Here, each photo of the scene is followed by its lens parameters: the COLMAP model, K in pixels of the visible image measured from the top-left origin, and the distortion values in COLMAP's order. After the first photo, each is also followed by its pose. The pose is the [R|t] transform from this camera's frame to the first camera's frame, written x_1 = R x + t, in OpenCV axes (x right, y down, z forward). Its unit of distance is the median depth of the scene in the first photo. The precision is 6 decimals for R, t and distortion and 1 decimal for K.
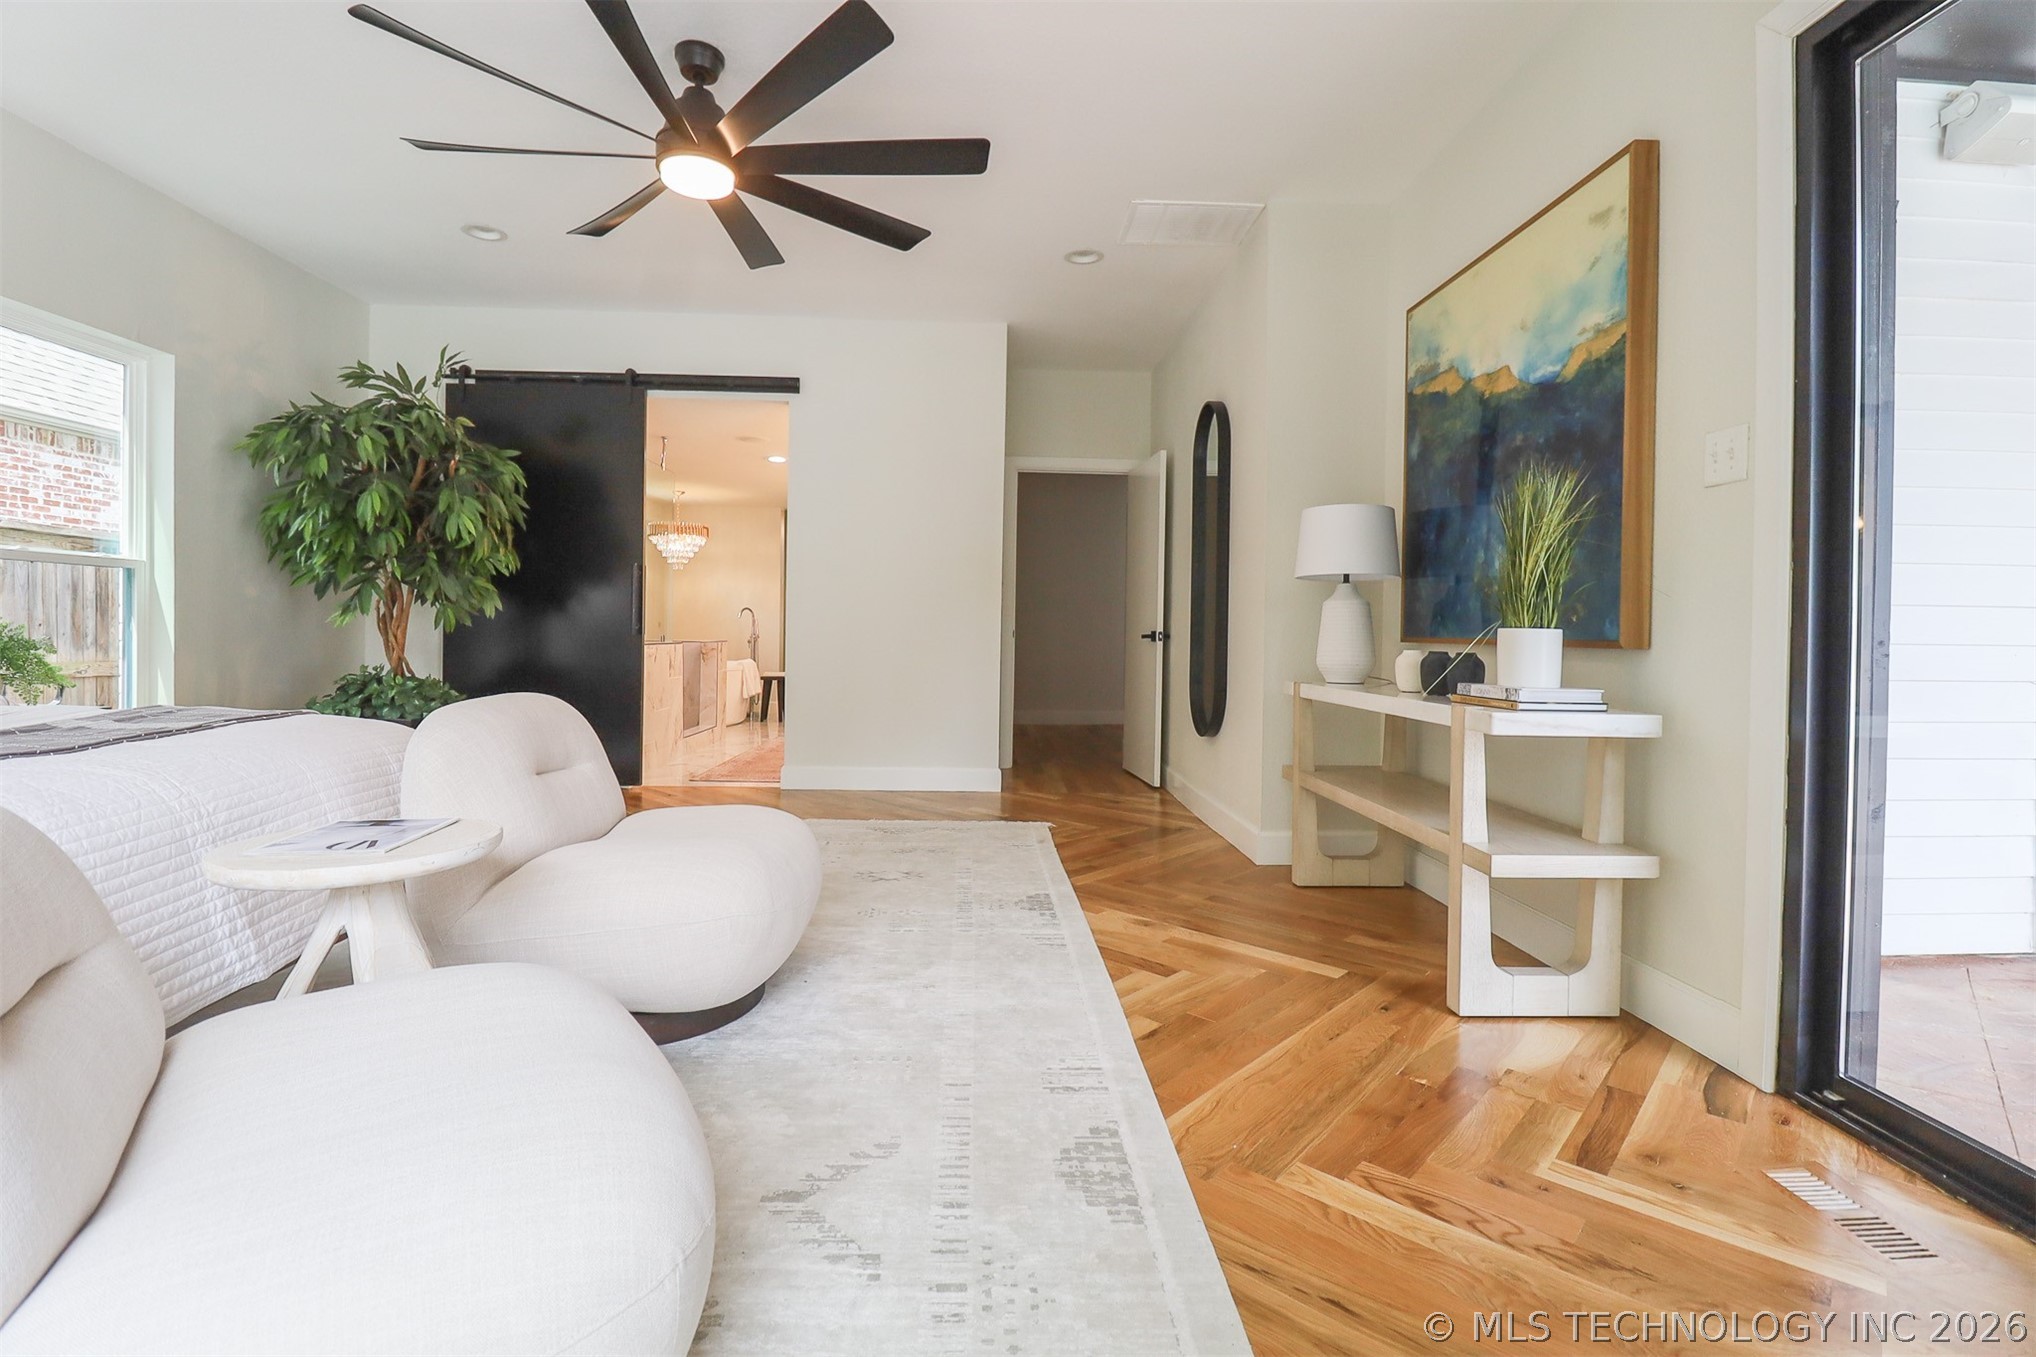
lens RADIAL K [[951.4, 0, 1020.0], [0, 951.4, 654.6], [0, 0, 1]] dist [-0.000932, -0.012298]
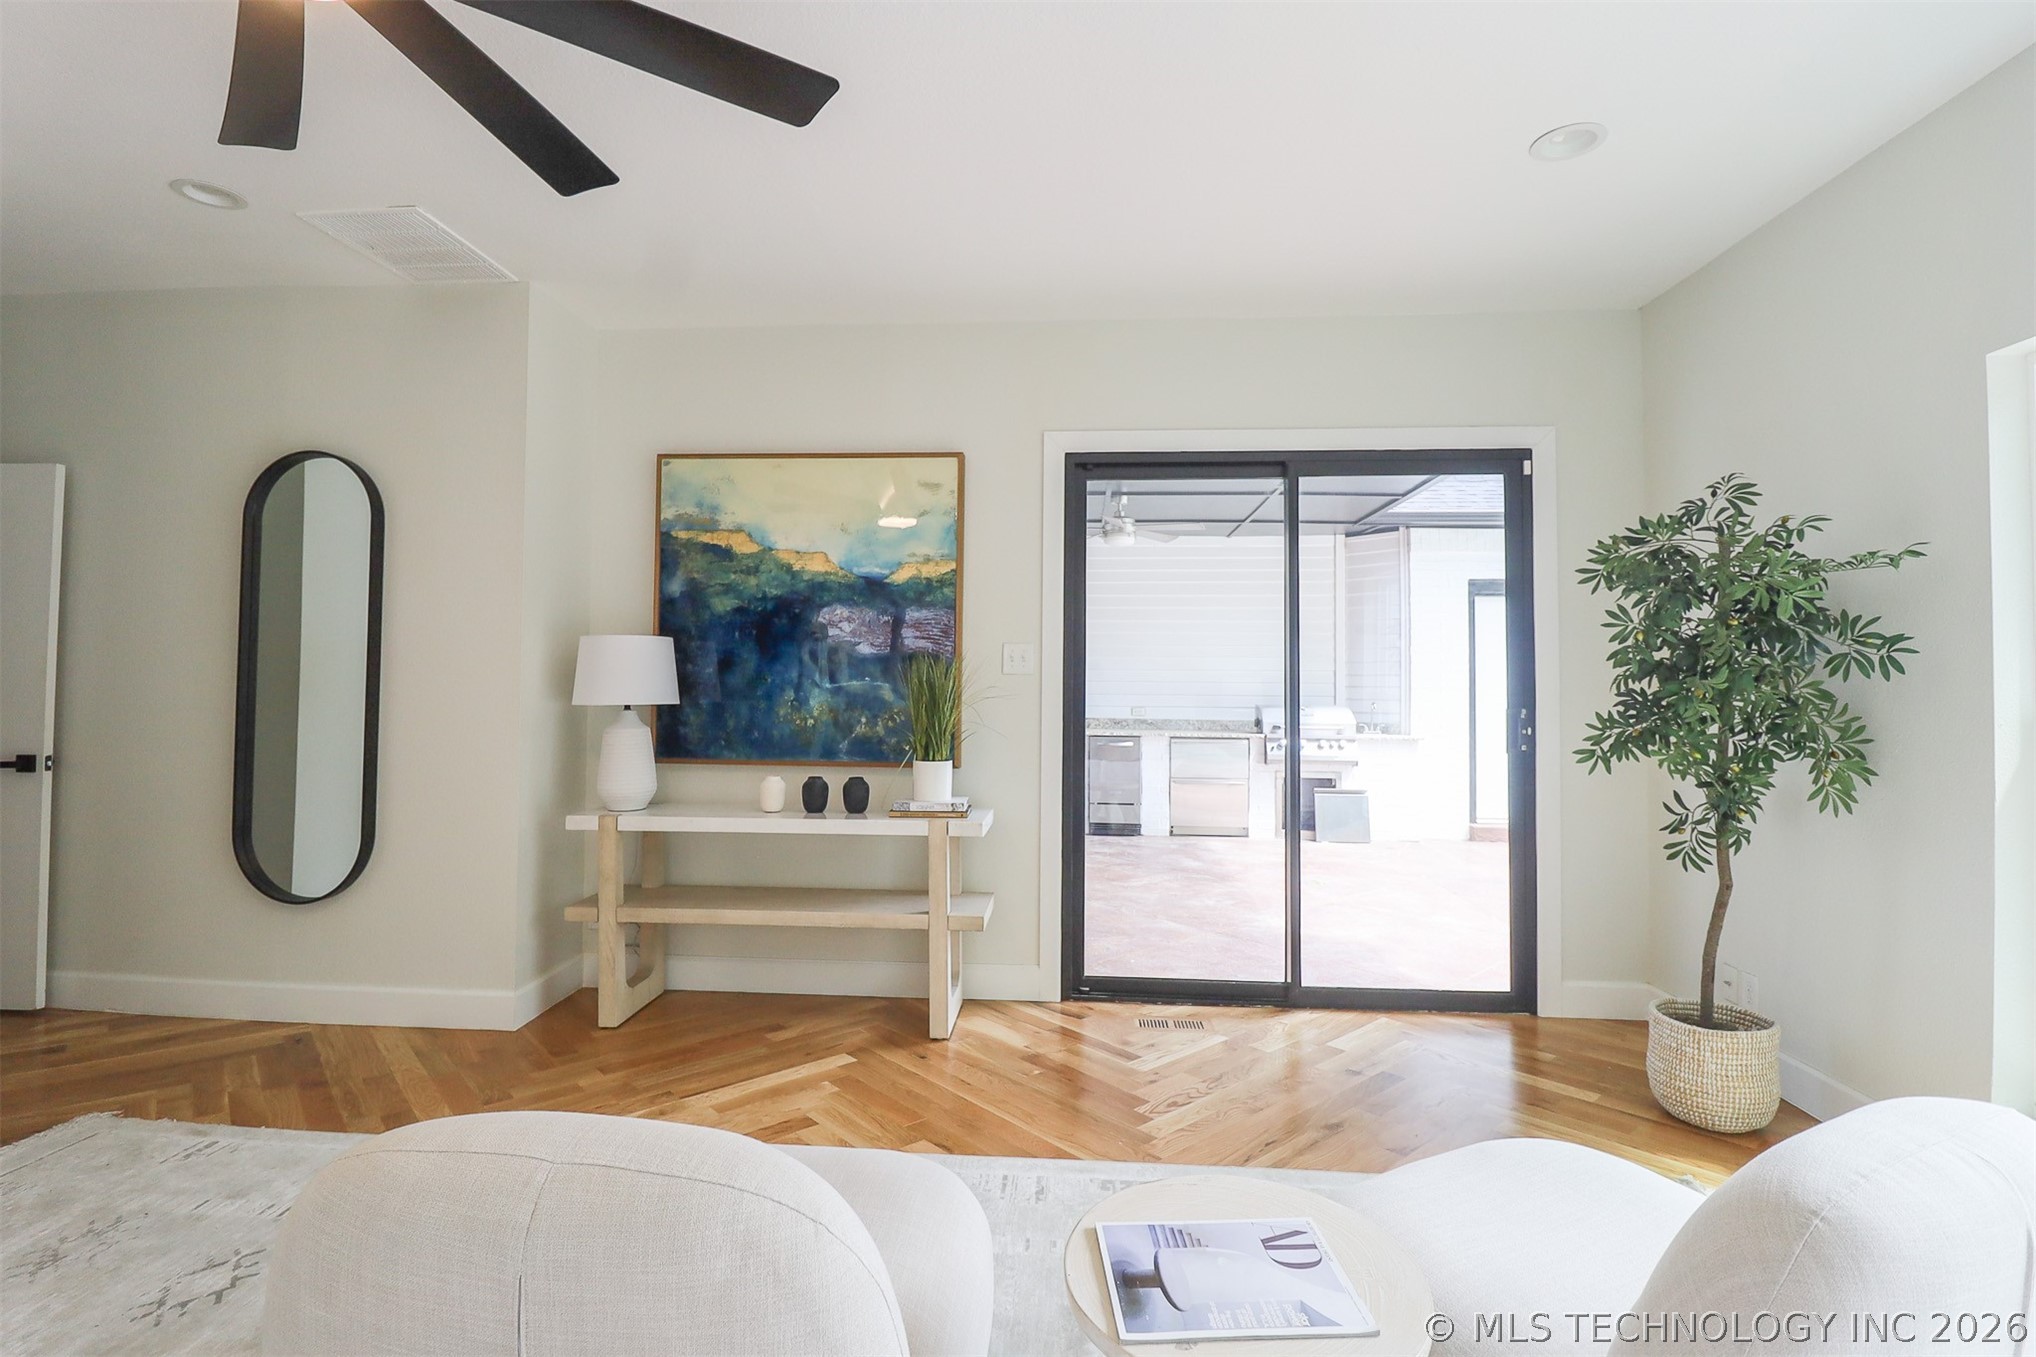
lens RADIAL K [[951.4, 0, 1020.0], [0, 951.4, 654.6], [0, 0, 1]] dist [-0.000932, -0.012298]
pose [[0.087537, 0.024384, 0.995863, -0.681915], [0.013252, 0.999583, -0.025640, -0.111033], [-0.996073, 0.015442, 0.087177, 0.545298]]
